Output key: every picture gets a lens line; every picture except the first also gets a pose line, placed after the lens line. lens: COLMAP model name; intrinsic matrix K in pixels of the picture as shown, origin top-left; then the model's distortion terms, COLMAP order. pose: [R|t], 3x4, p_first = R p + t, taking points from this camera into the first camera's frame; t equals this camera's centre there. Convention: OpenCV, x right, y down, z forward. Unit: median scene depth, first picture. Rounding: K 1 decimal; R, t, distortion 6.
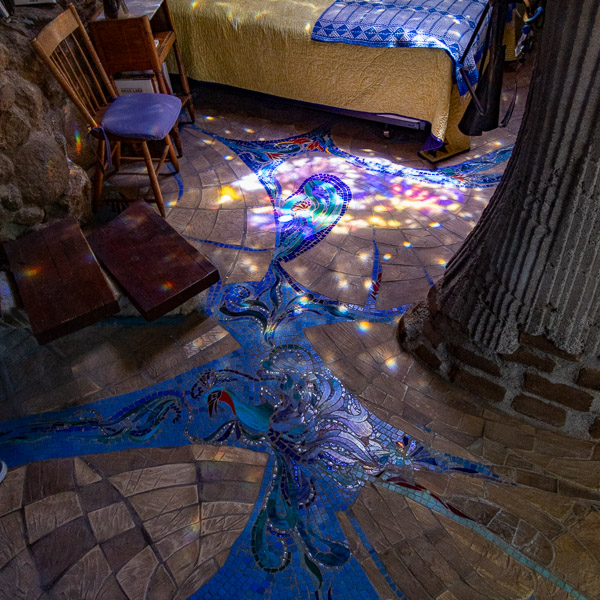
lens RADIAL K [[474.2, 0, 300.0], [0, 474.2, 300.0], [0, 0, 1]] dist [0.028184, -0.002943]
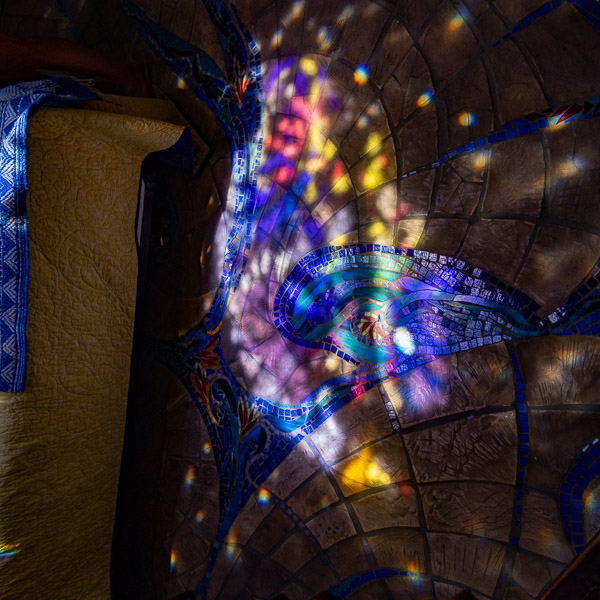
lens RADIAL K [[474.2, 0, 300.0], [0, 474.2, 300.0], [0, 0, 1]] dist [0.028184, -0.002943]
pose [[-0.238601, -0.952917, 0.187132, -0.050873], [0.965059, -0.211176, 0.155135, -0.329352], [-0.108313, 0.217609, 0.970008, 0.464594]]
